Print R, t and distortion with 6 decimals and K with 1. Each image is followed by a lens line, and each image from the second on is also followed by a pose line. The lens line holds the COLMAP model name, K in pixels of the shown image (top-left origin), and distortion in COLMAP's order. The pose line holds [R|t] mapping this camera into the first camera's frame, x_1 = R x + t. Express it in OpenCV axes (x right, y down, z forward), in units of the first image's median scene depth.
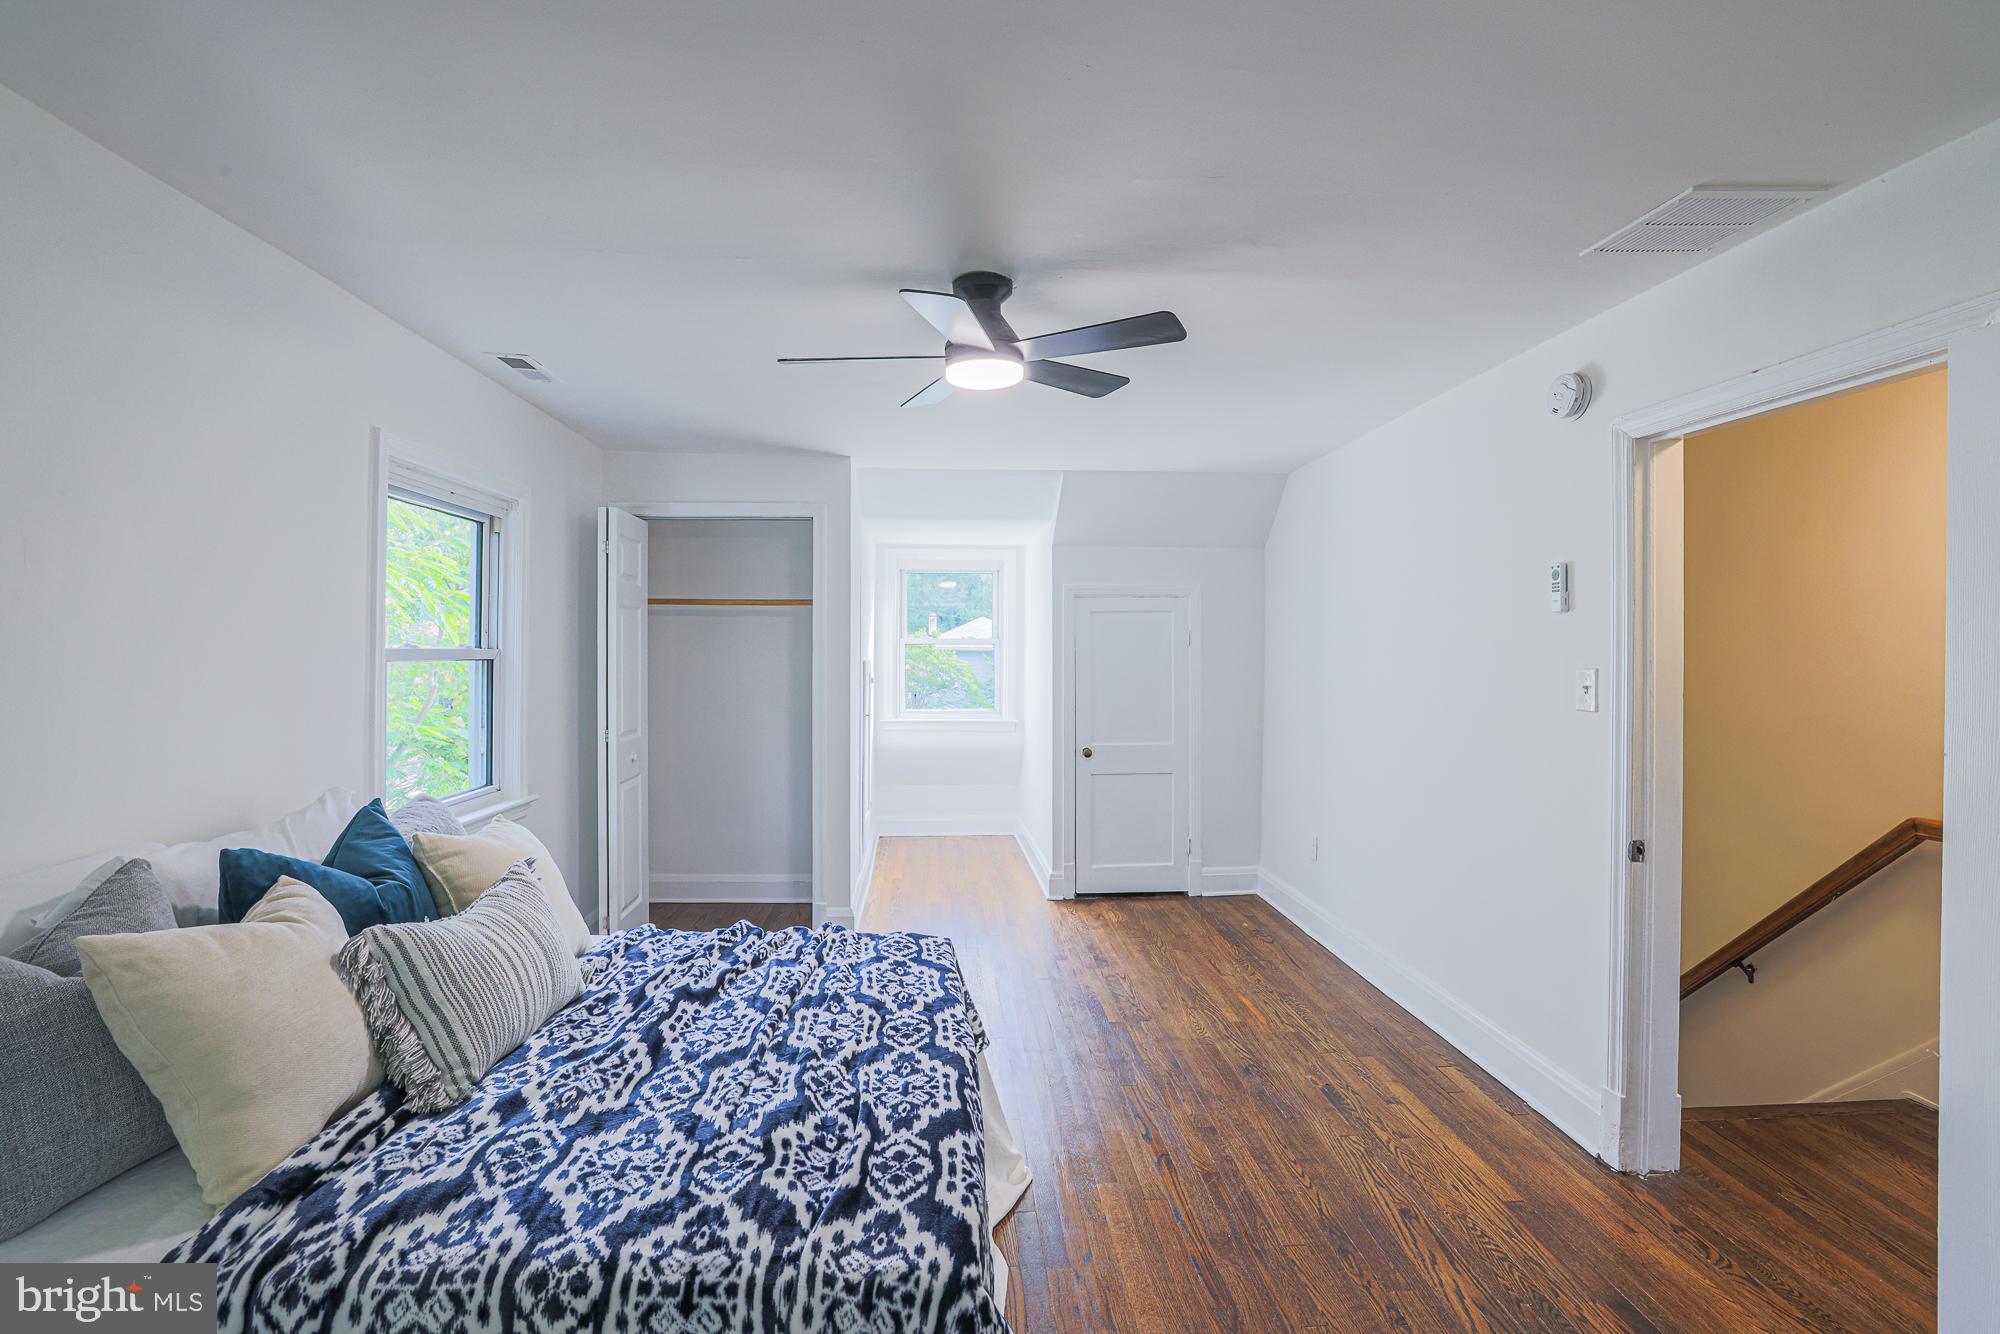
lens RADIAL K [[856.1, 0, 983.7], [0, 856.1, 653.1], [0, 0, 1]] dist [-0.023740, 0.005739]
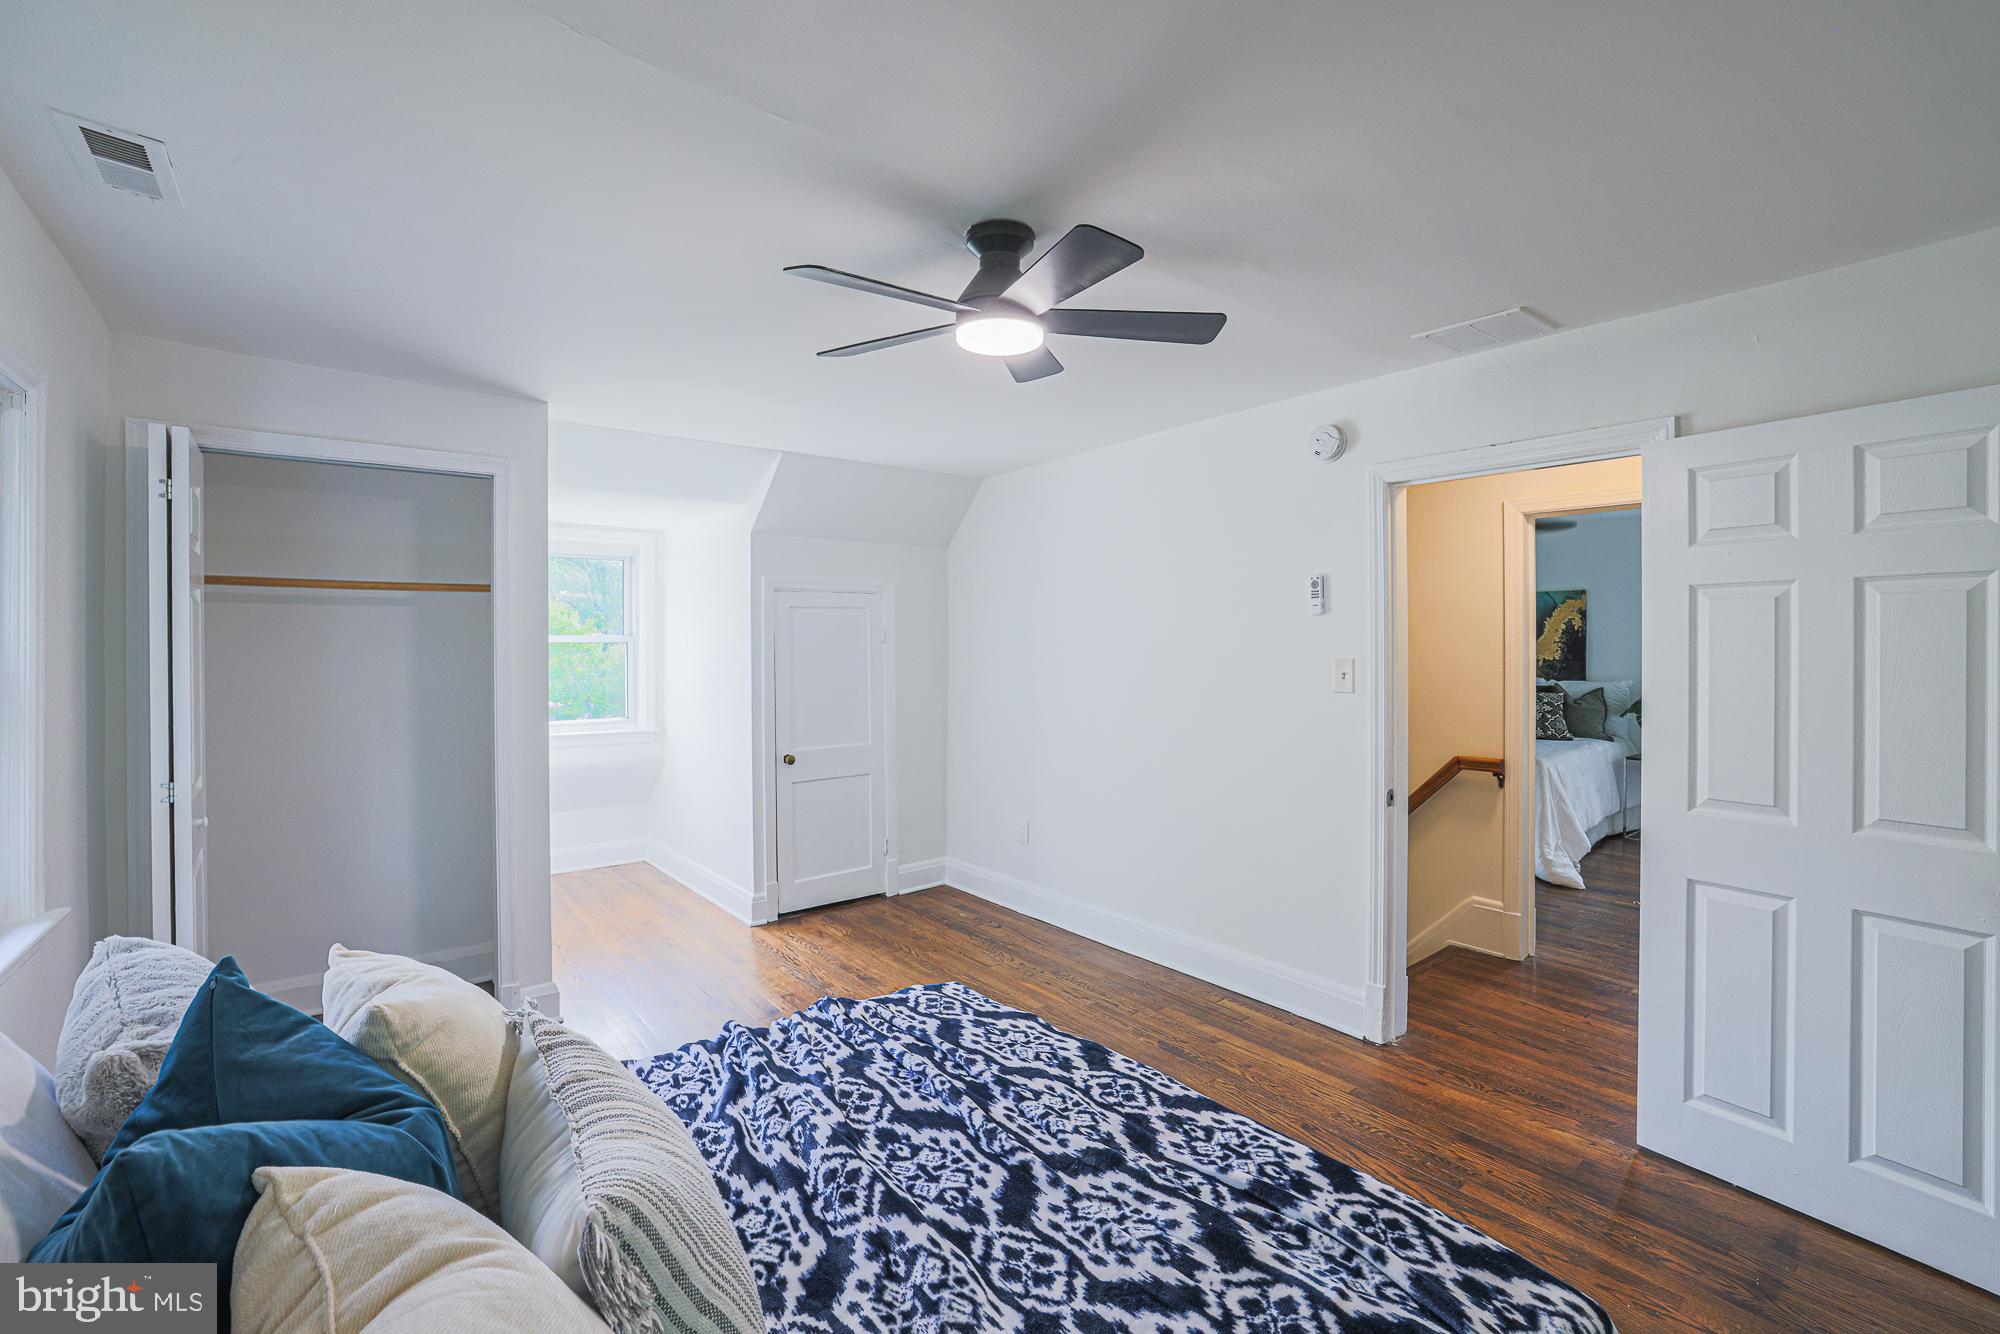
lens RADIAL K [[856.1, 0, 980.3], [0, 856.1, 652.0], [0, 0, 1]] dist [-0.023740, 0.005739]
pose [[0.826515, -0.011699, 0.562793, -0.417141], [0.010826, 0.999929, 0.004888, -0.004015], [-0.562810, 0.002053, 0.826584, 0.224792]]
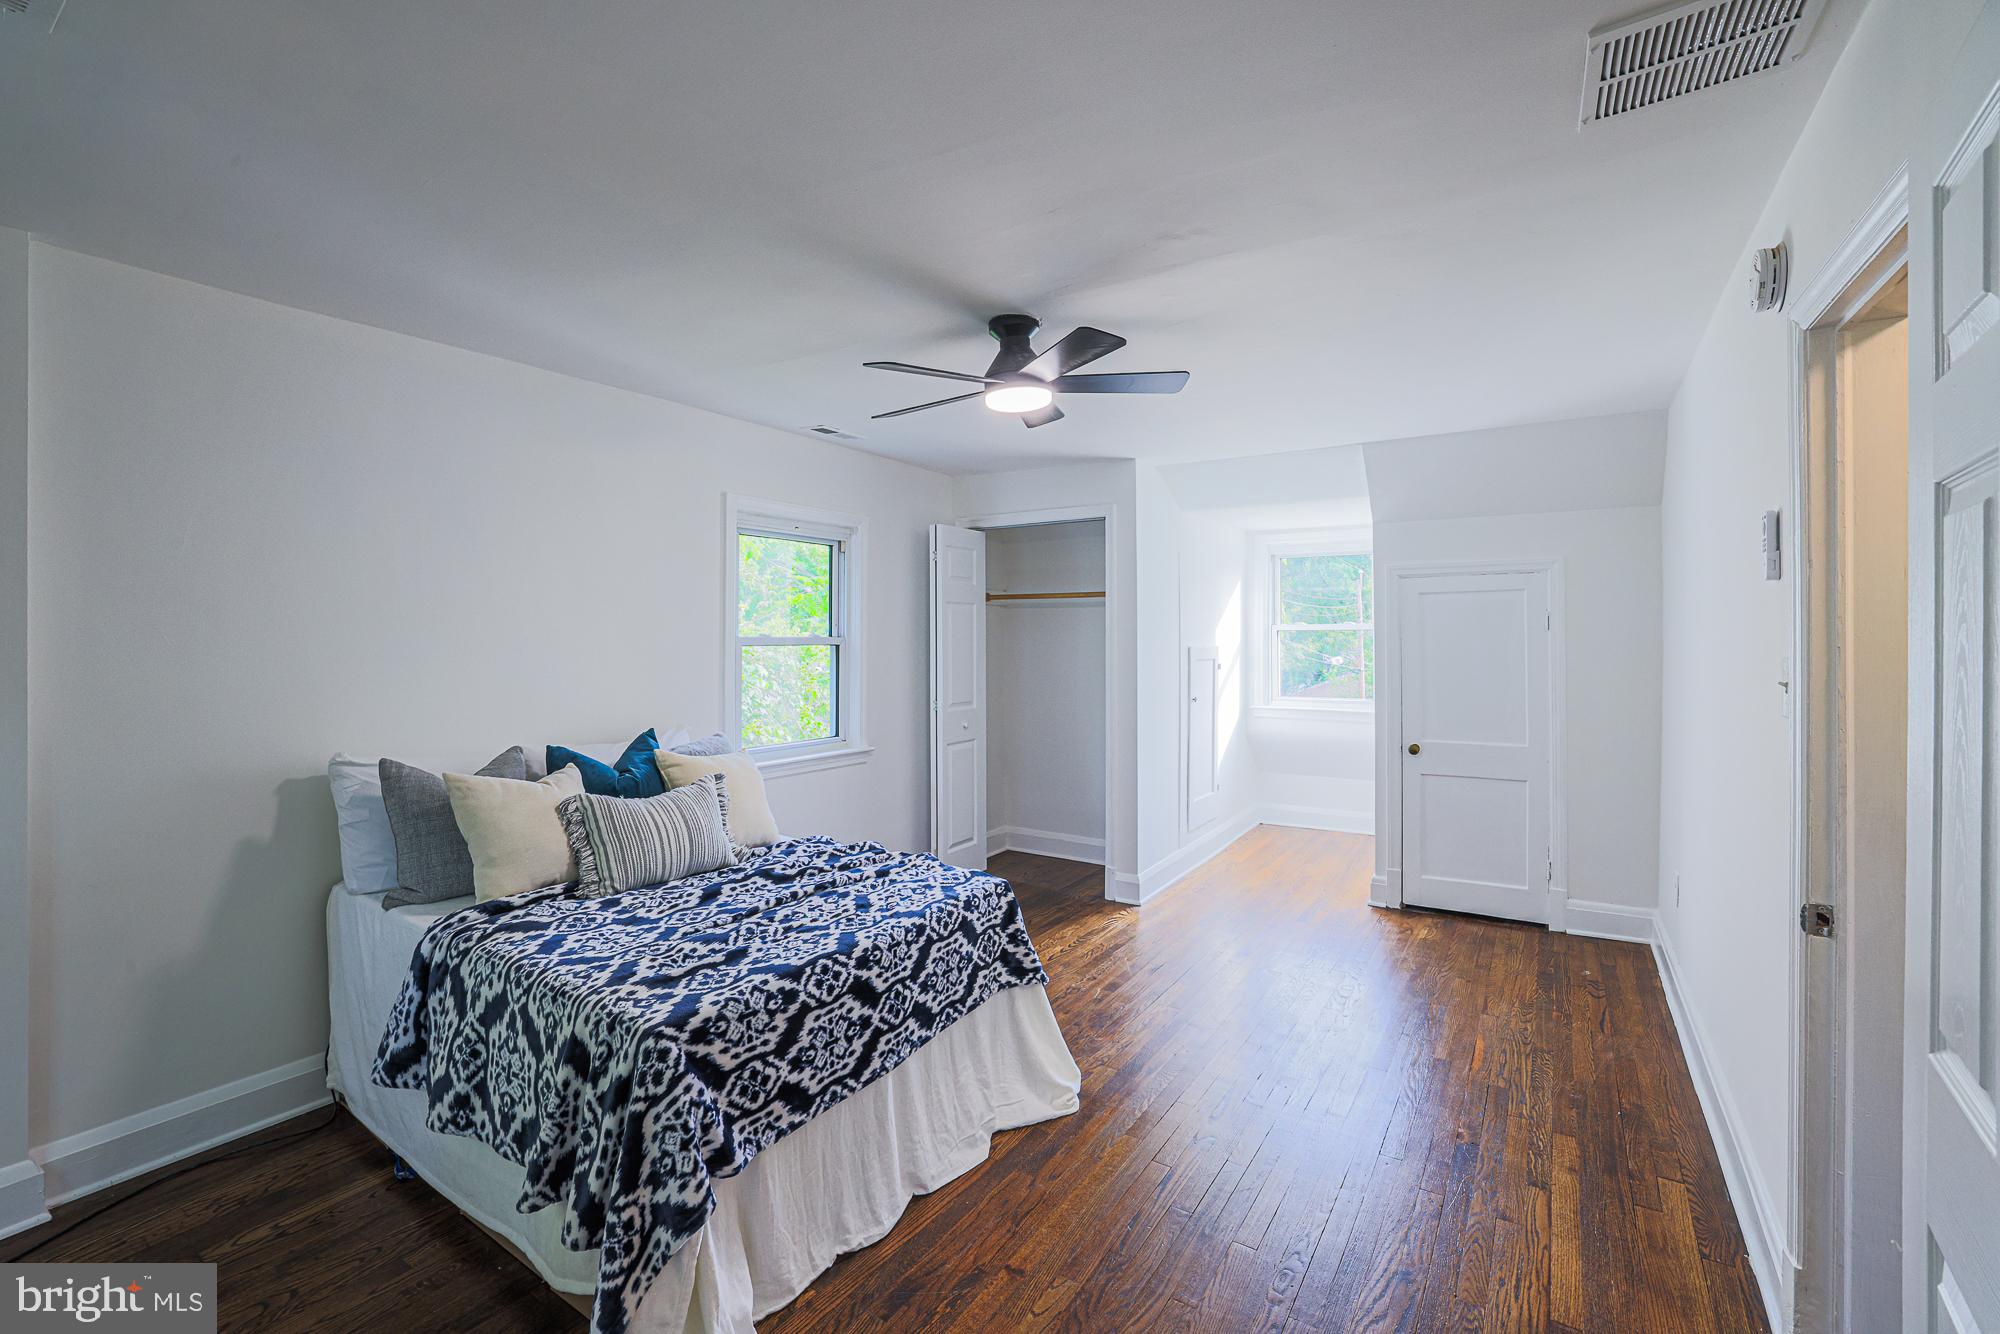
lens RADIAL K [[856.1, 0, 991.3], [0, 856.1, 649.1], [0, 0, 1]] dist [-0.023740, 0.005739]
pose [[0.809437, 0.004115, -0.587192, 0.529002], [0.002095, 0.999949, 0.009896, 0.001714], [0.587203, -0.009241, 0.809387, 0.029190]]
